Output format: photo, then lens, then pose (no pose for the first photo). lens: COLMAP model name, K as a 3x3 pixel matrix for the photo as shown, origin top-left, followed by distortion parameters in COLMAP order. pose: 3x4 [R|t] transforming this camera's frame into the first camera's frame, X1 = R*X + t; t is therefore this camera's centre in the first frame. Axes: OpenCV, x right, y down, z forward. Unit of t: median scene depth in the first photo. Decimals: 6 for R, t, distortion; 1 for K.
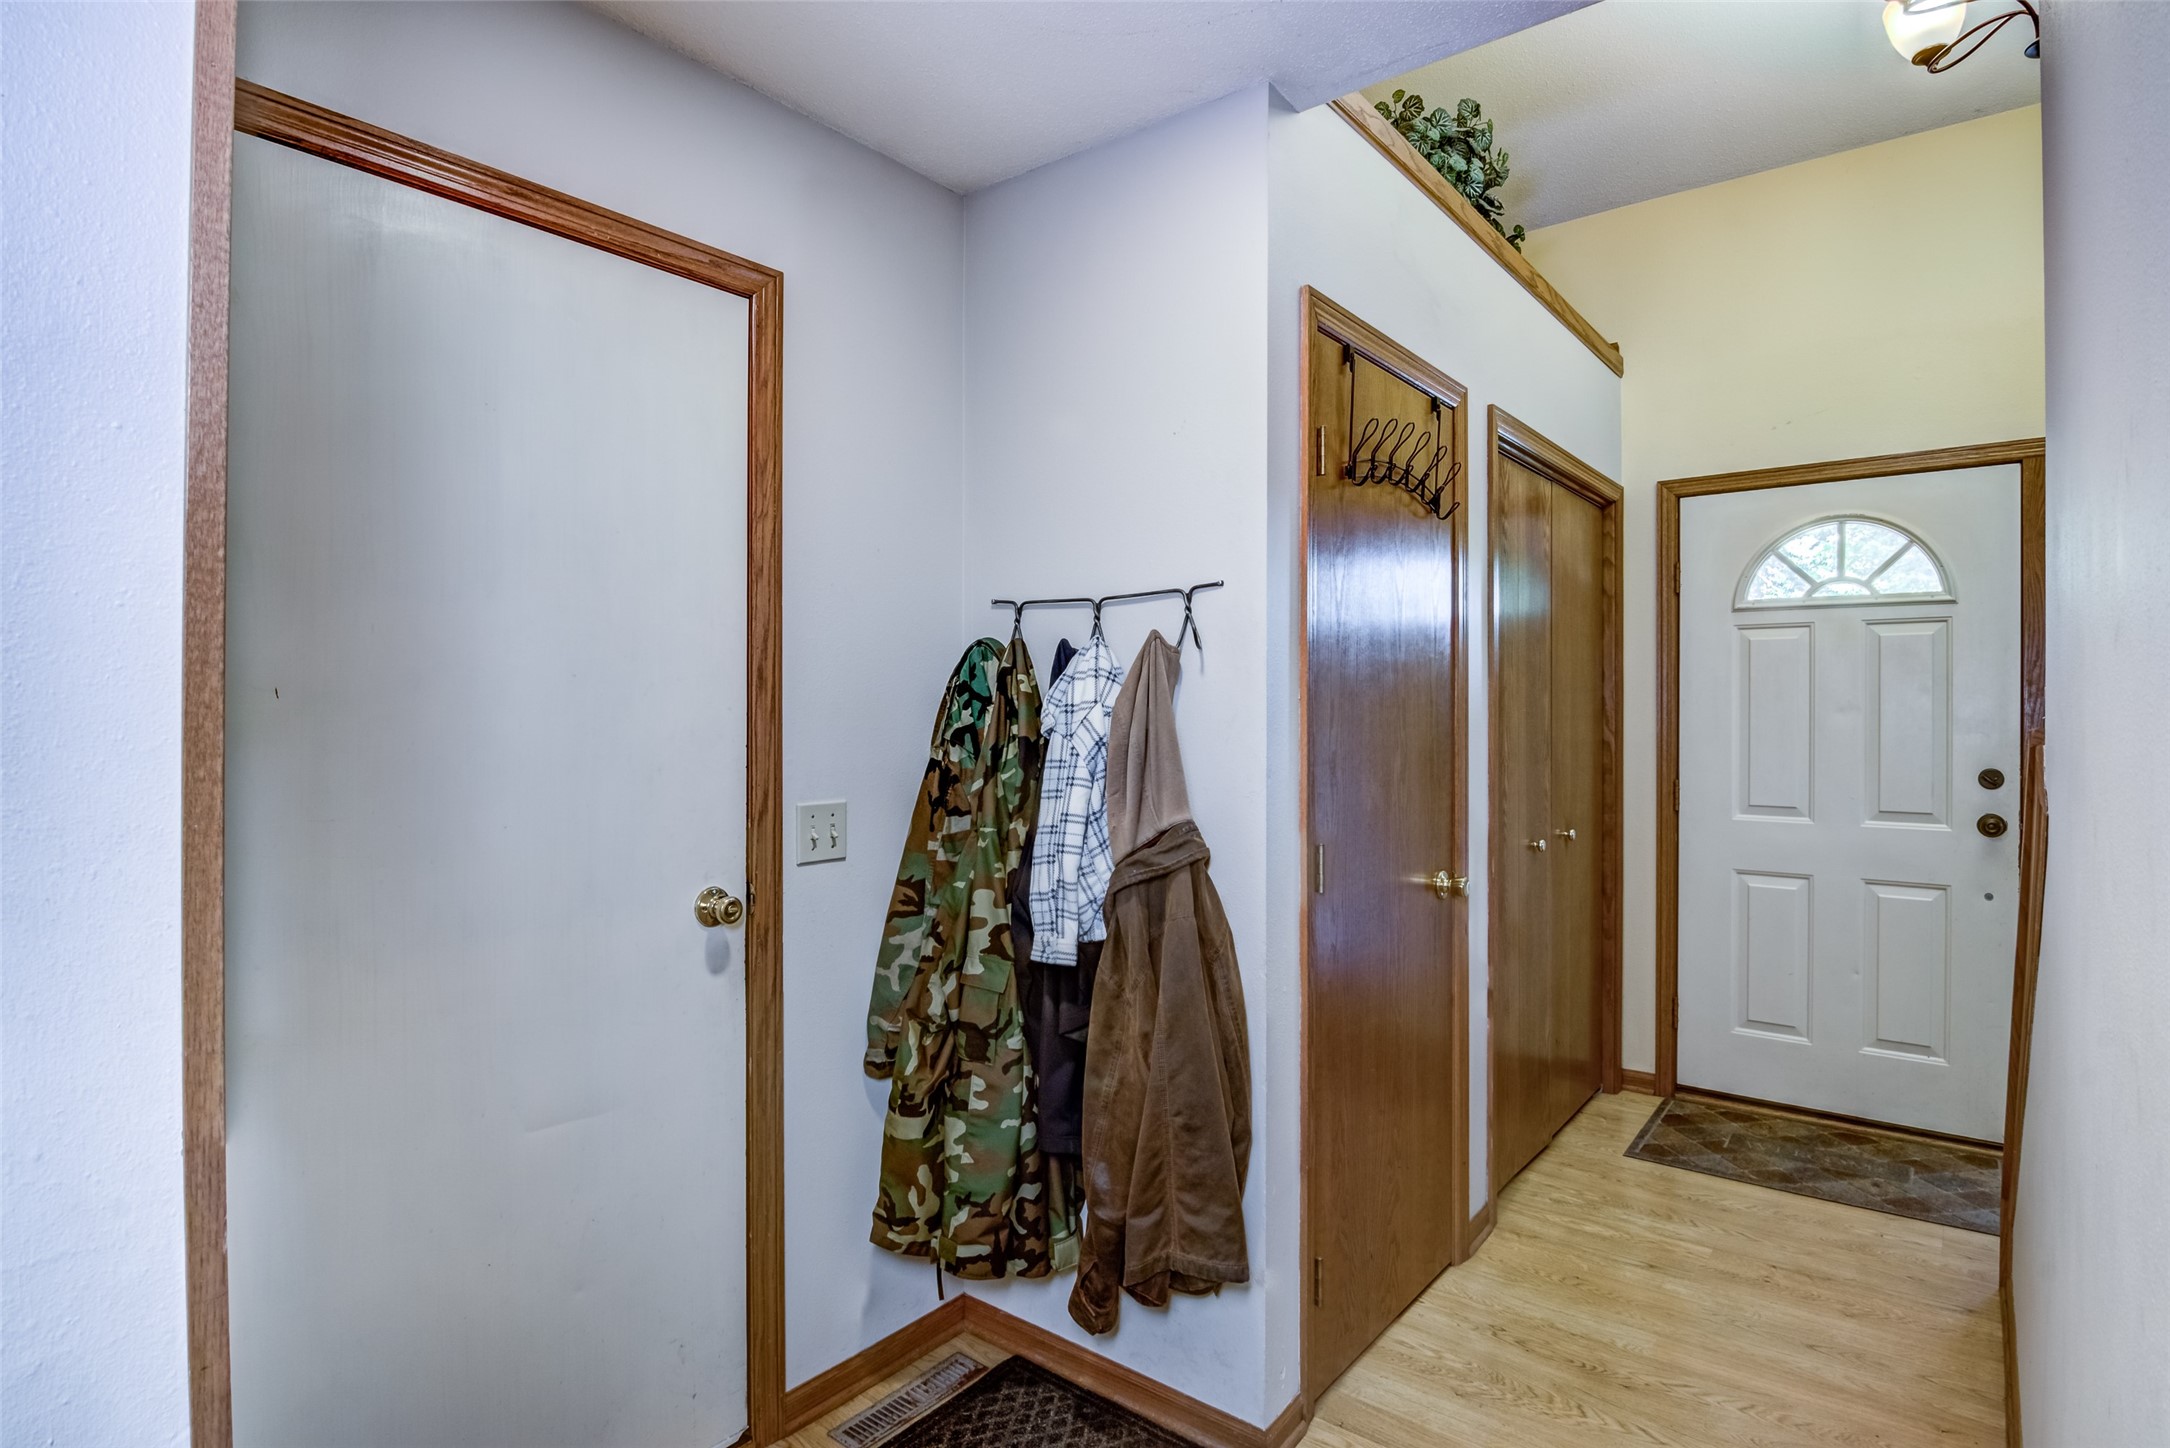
lens RADIAL K [[1116.4, 0, 1074.7], [0, 1116.4, 721.2], [0, 0, 1]] dist [-0.007007, -0.013120]
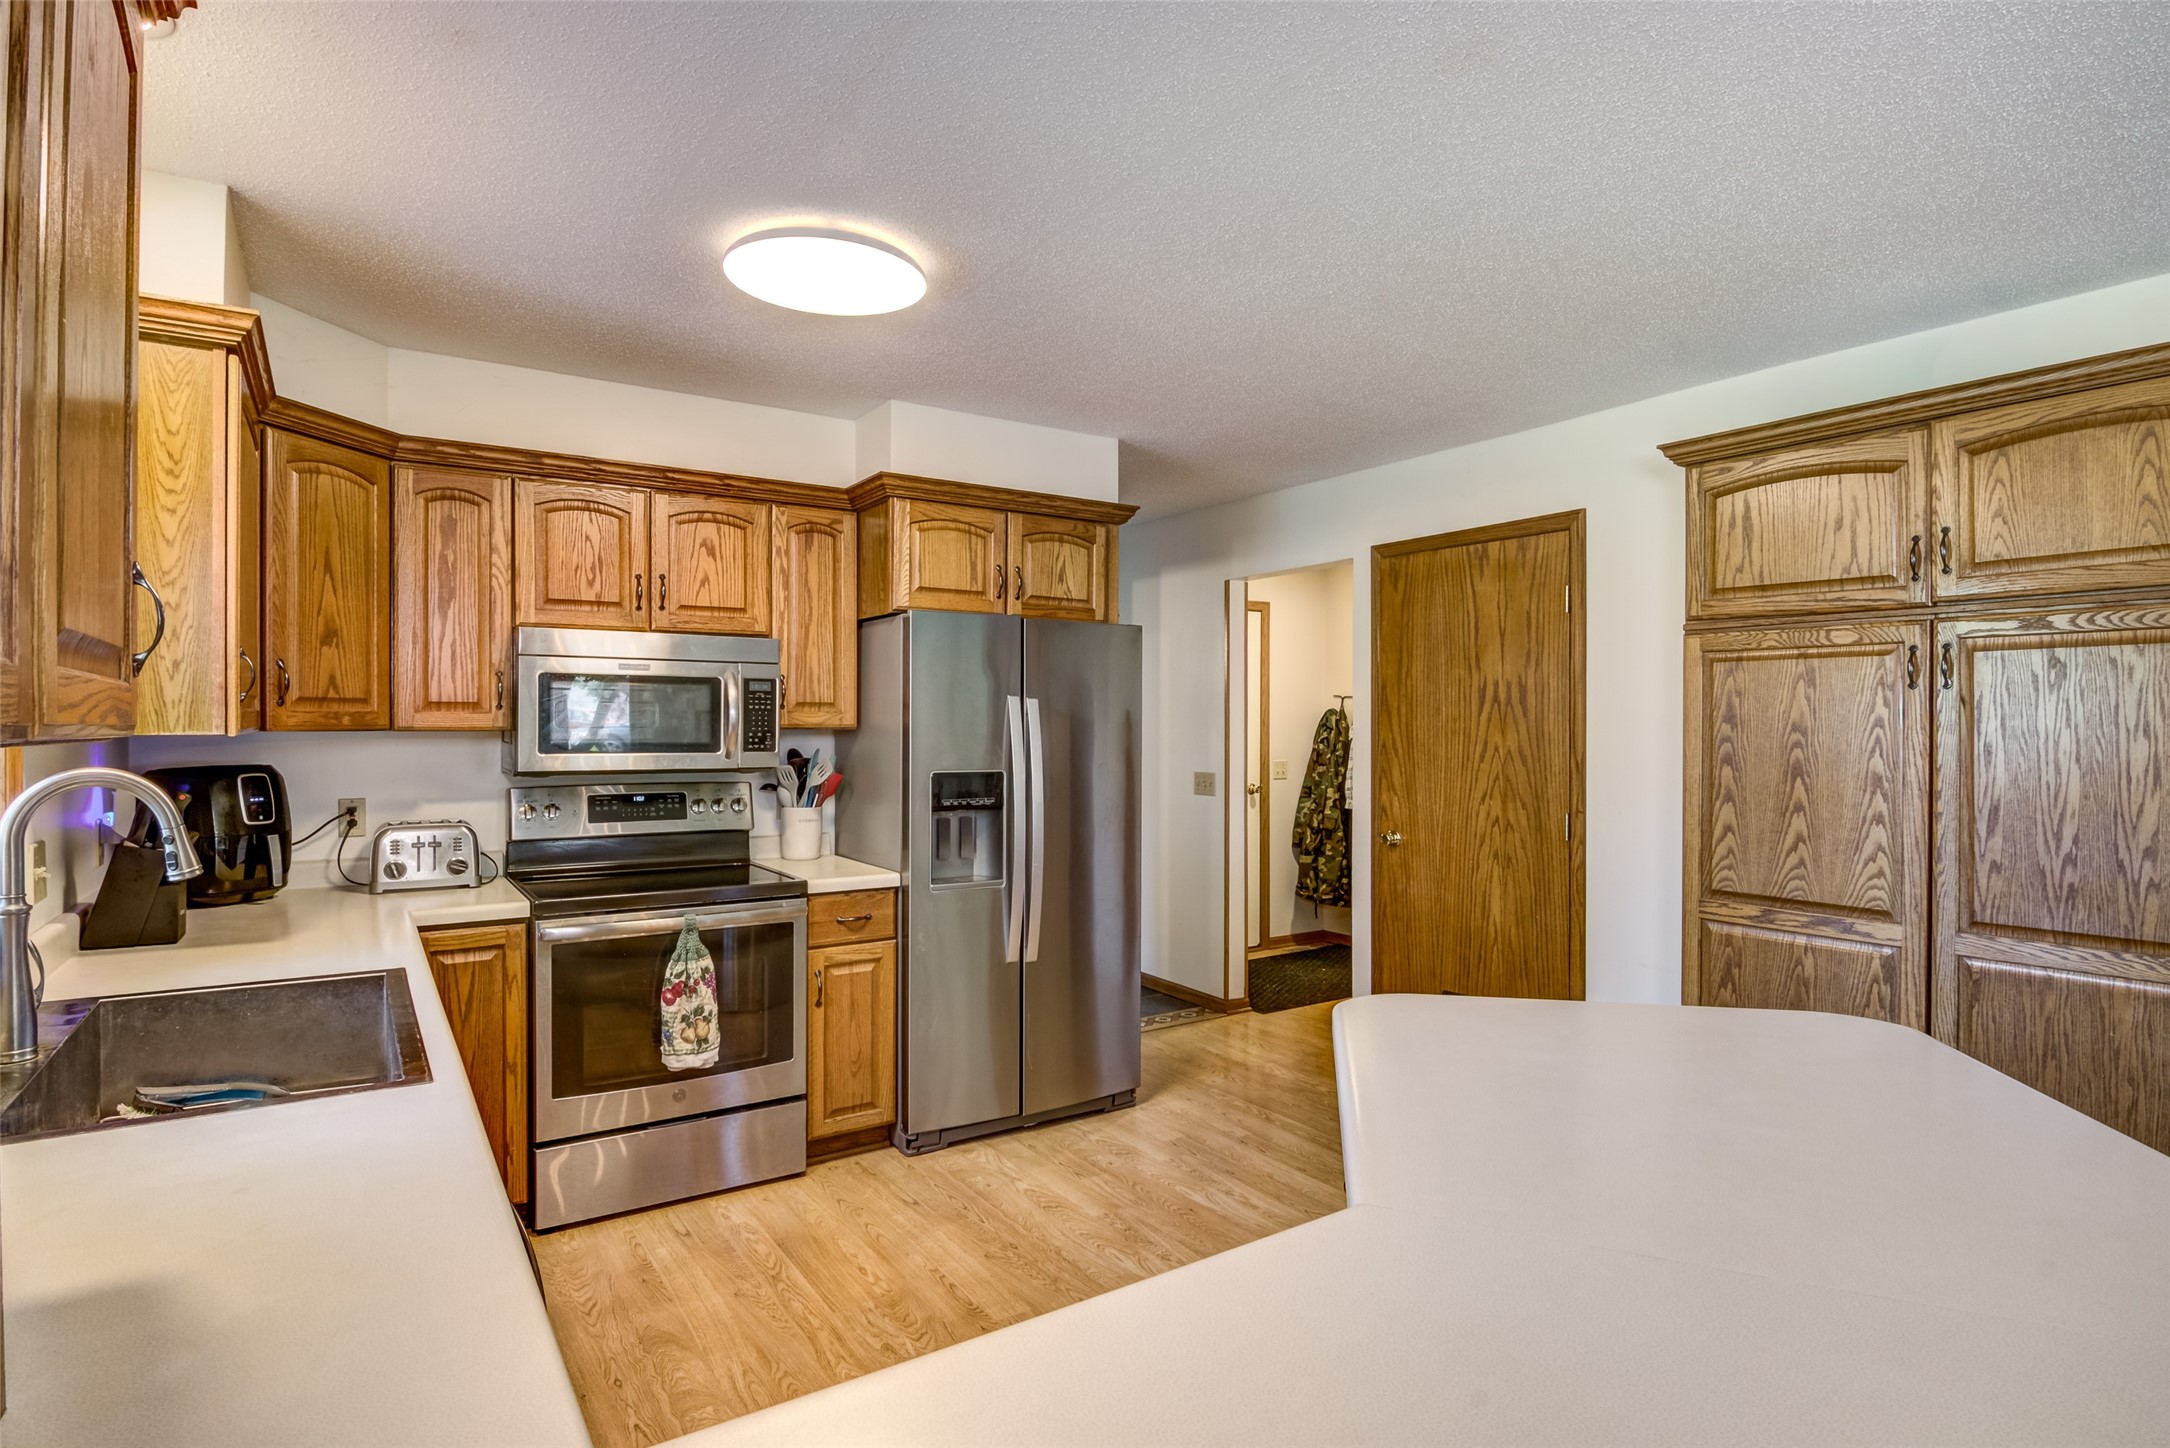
lens RADIAL K [[1116.4, 0, 1074.7], [0, 1116.4, 721.2], [0, 0, 1]] dist [-0.007007, -0.013120]
pose [[0.952655, 0.000216, -0.304052, 0.197754], [-0.003688, 0.999934, -0.010846, -0.004889], [0.304030, 0.011454, 0.952594, -2.341054]]
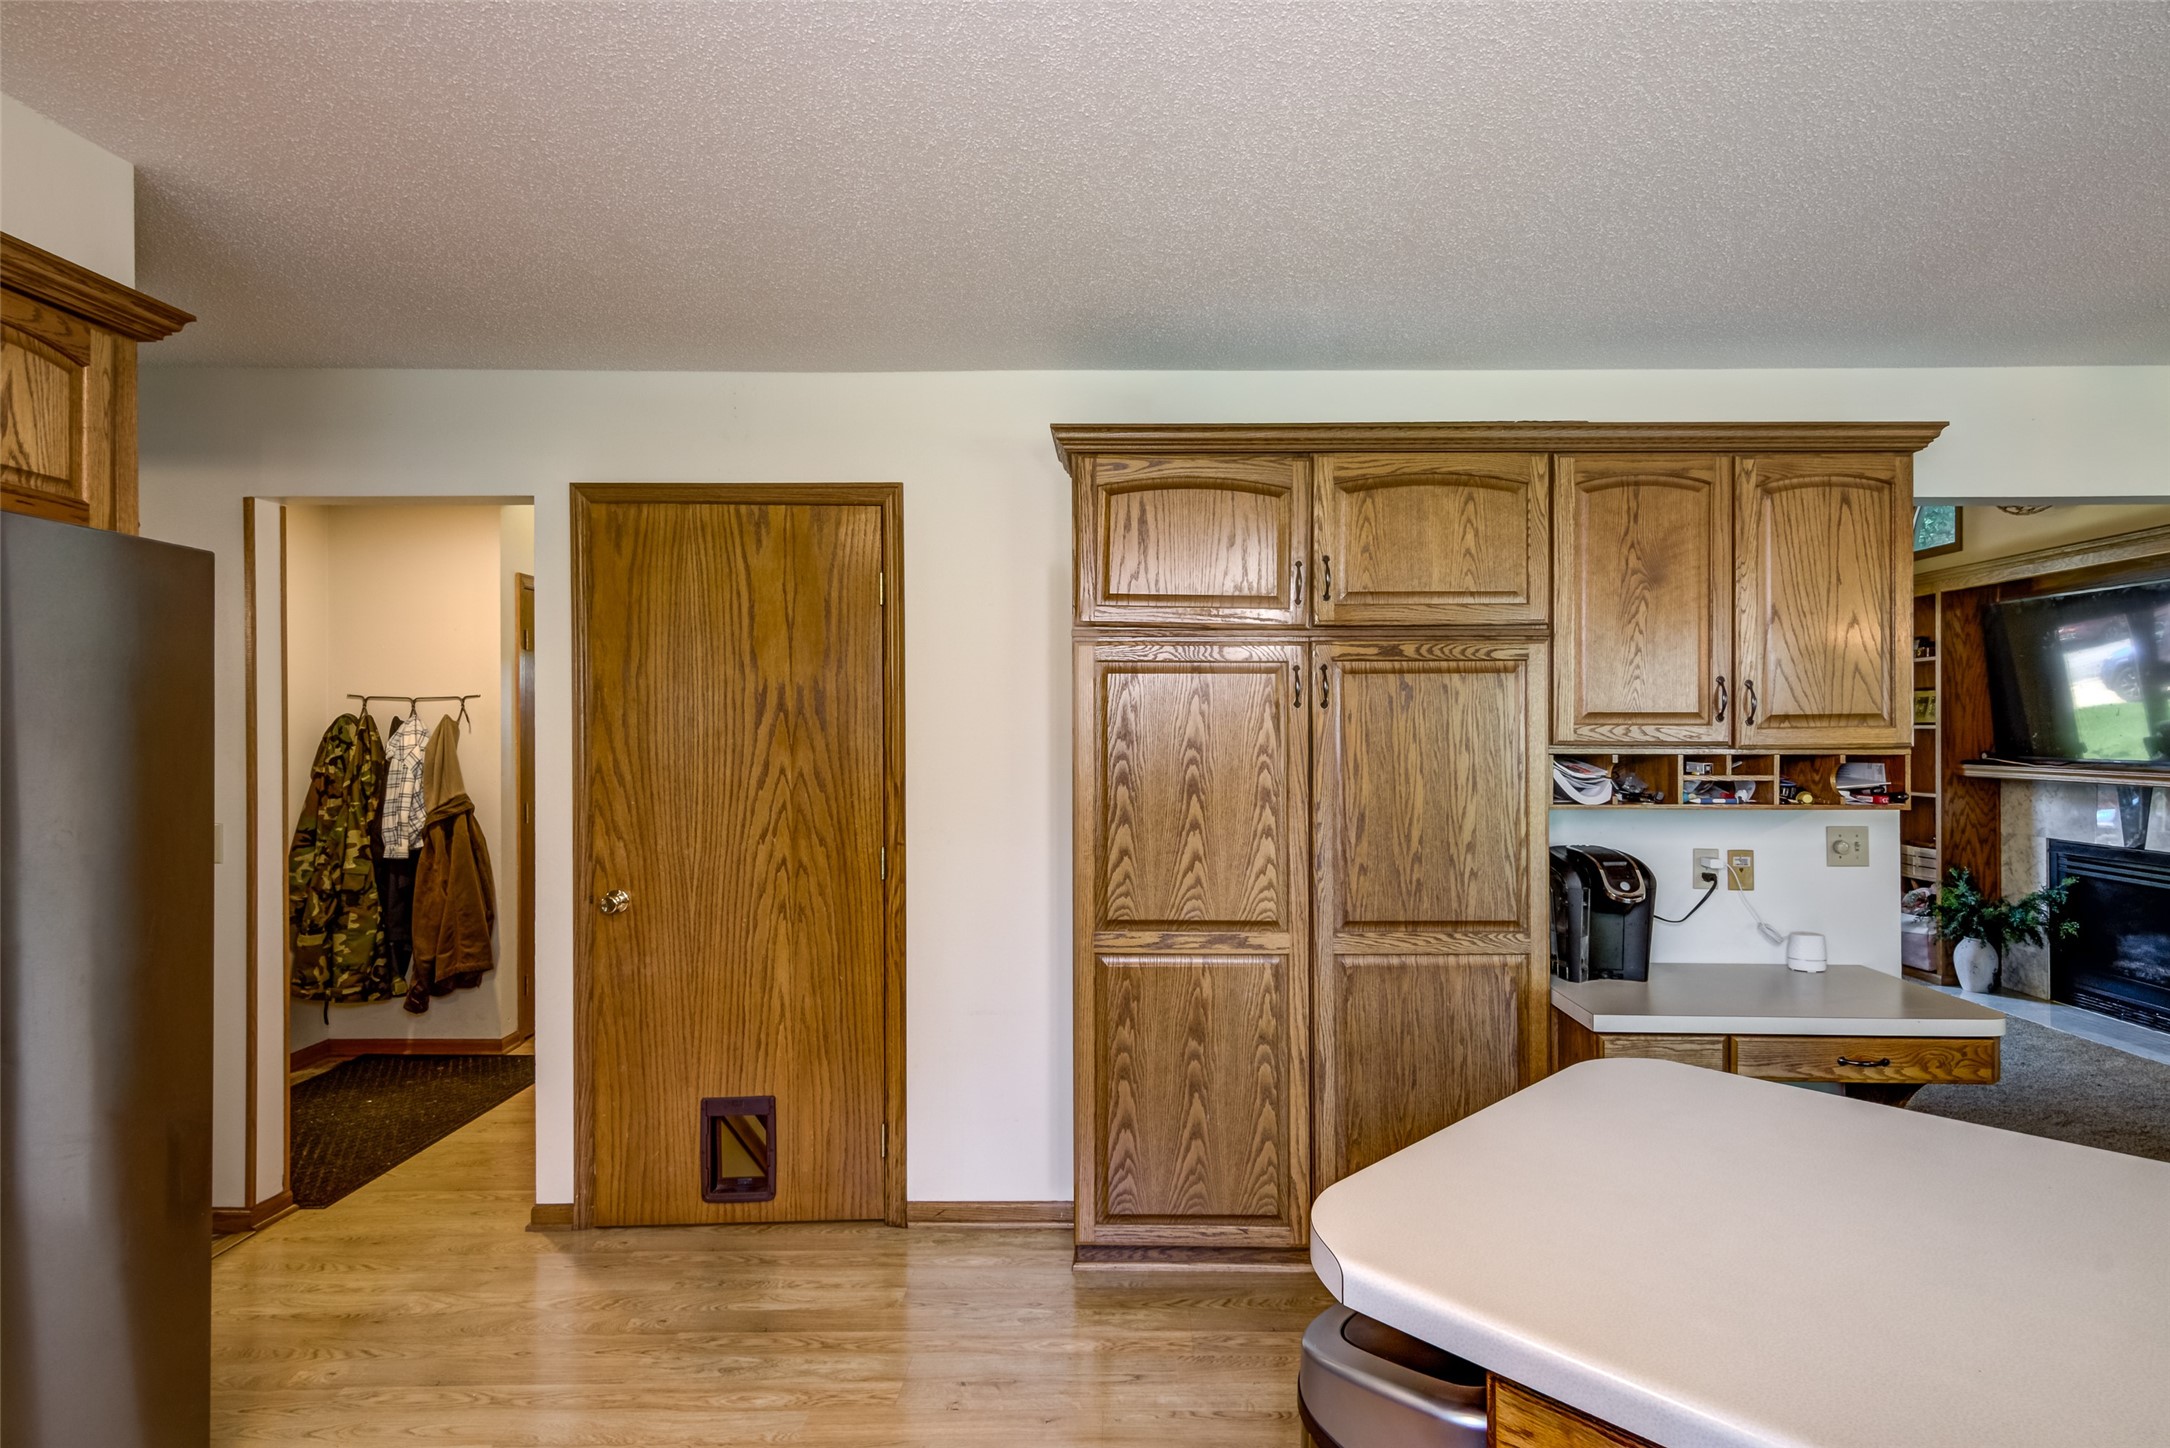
lens RADIAL K [[1106.9, 0, 1125.1], [0, 1106.9, 732.1], [0, 0, 1]] dist [0.040149, -0.019656]
pose [[0.777037, -0.001962, 0.629452, -0.299737], [0.005932, 0.999974, -0.004205, -0.025315], [-0.629427, 0.007002, 0.777028, -1.716165]]
